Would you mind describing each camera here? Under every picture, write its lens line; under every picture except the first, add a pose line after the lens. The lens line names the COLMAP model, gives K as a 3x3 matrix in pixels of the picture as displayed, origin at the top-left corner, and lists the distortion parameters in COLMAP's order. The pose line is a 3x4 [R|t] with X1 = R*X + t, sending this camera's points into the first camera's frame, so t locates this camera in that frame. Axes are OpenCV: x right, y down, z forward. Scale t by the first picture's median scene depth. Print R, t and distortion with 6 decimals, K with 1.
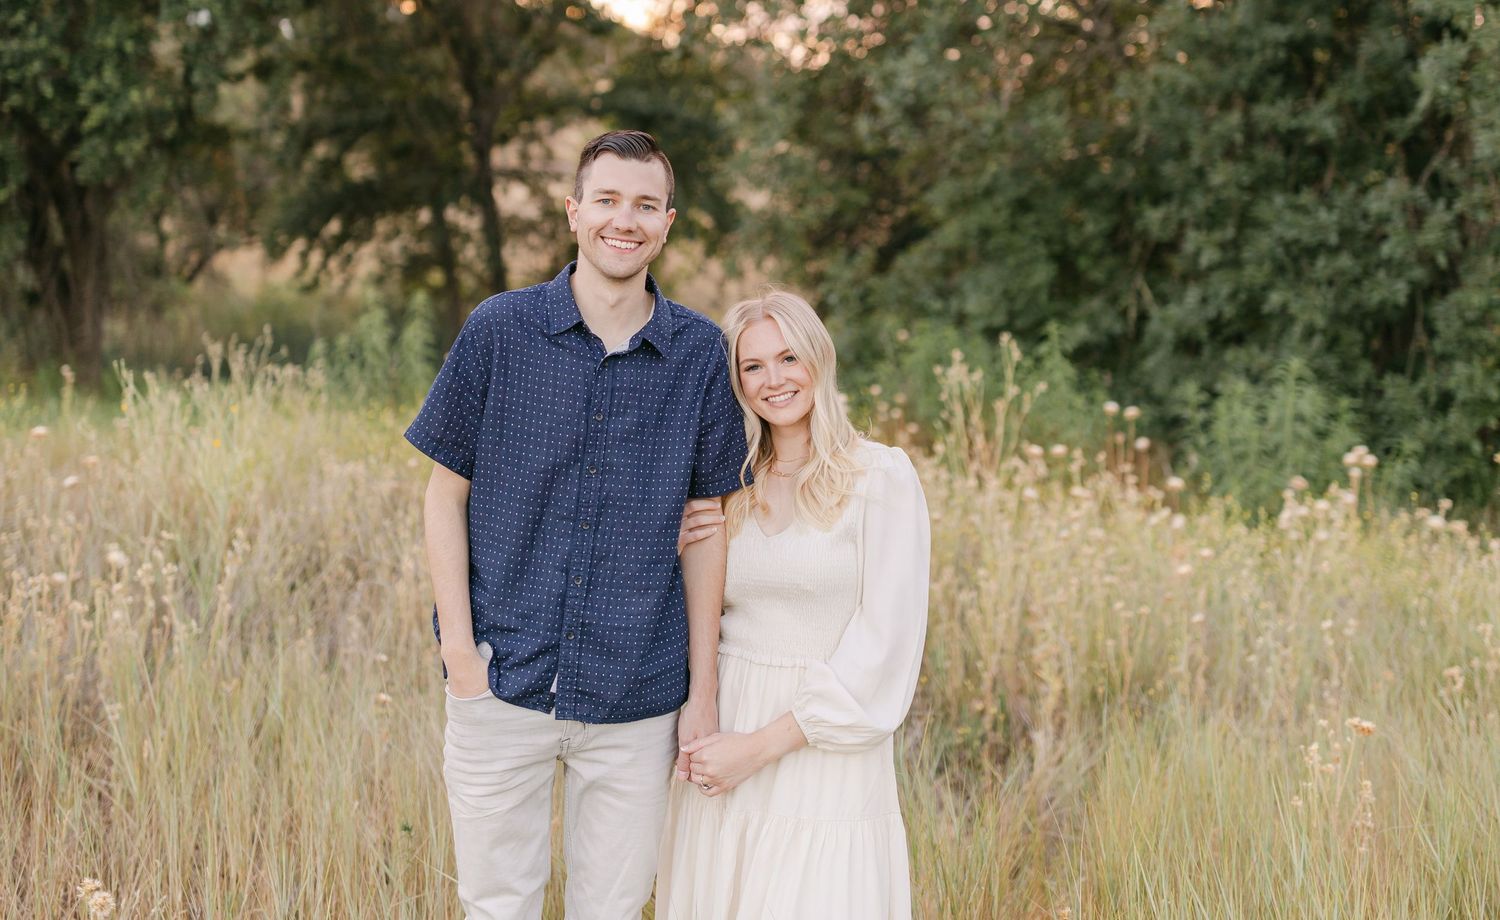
lens RADIAL K [[2081.4, 0, 742.2], [0, 2081.4, 200.0], [0, 0, 1]] dist [0.012561, 0.000000]
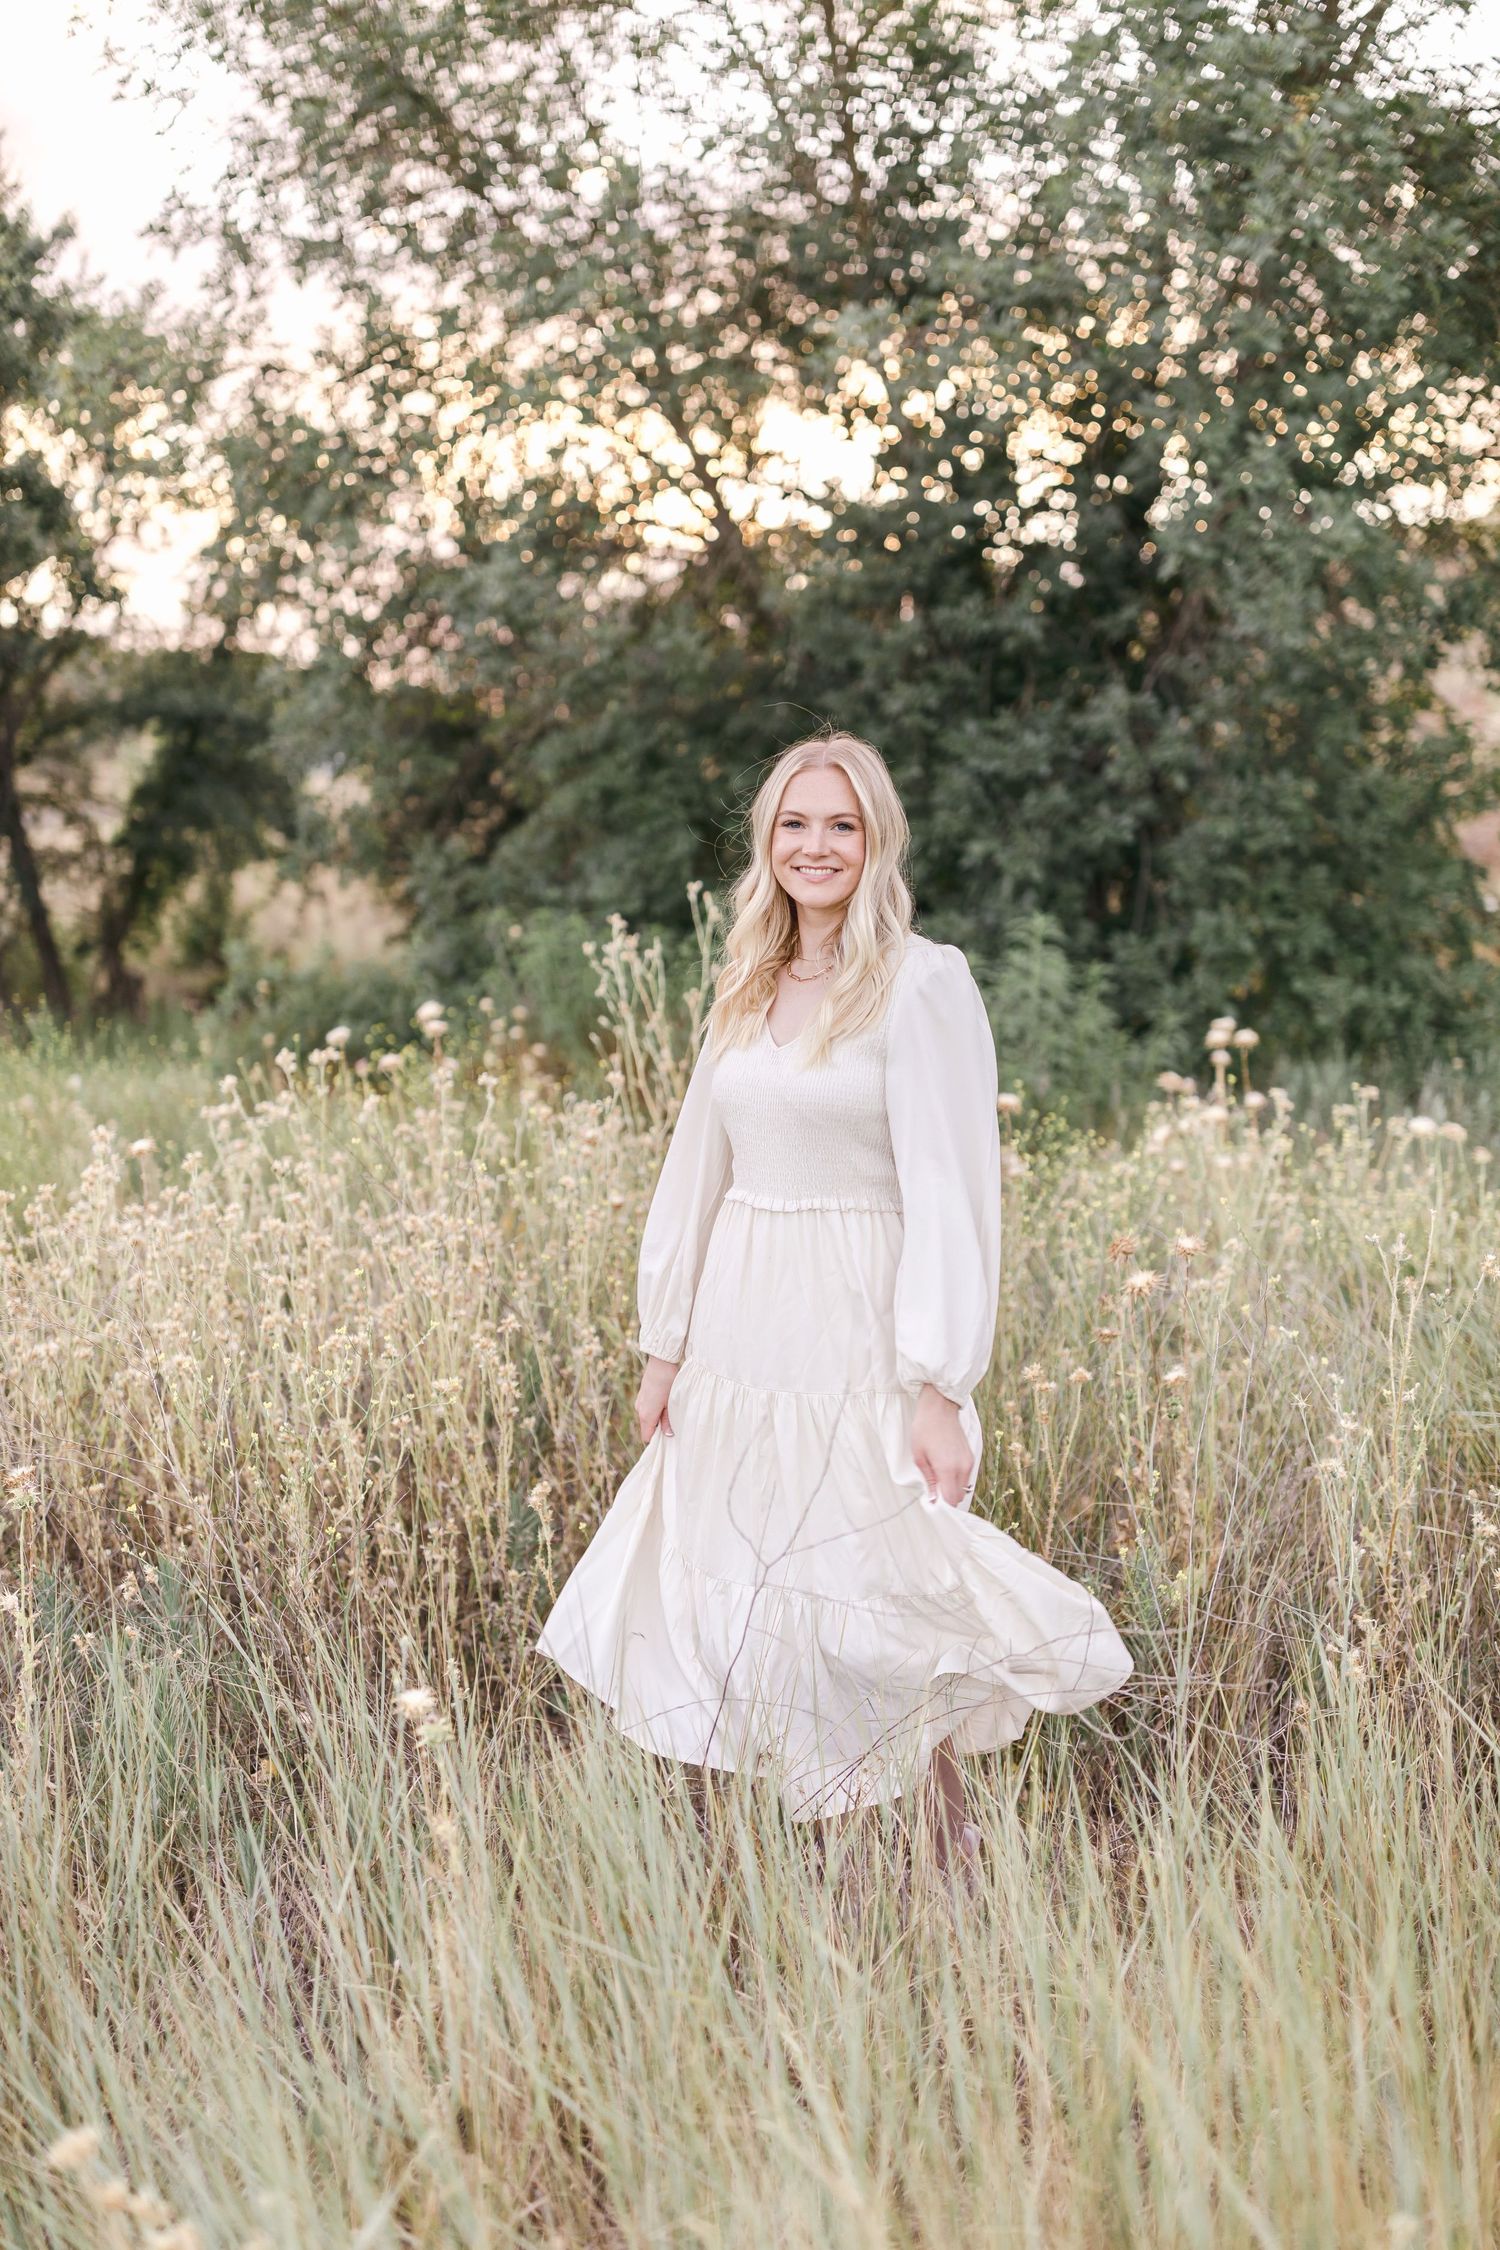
lens RADIAL K [[2082.1, 0, 756.3], [0, 2082.1, 1122.8], [0, 0, 1]] dist [-0.002995, 0.000000]
pose [[0.977864, -0.093155, 0.187363, 0.013433], [0.065163, 0.986480, 0.150373, 0.025340], [-0.198838, -0.134835, 0.970713, 0.227933]]
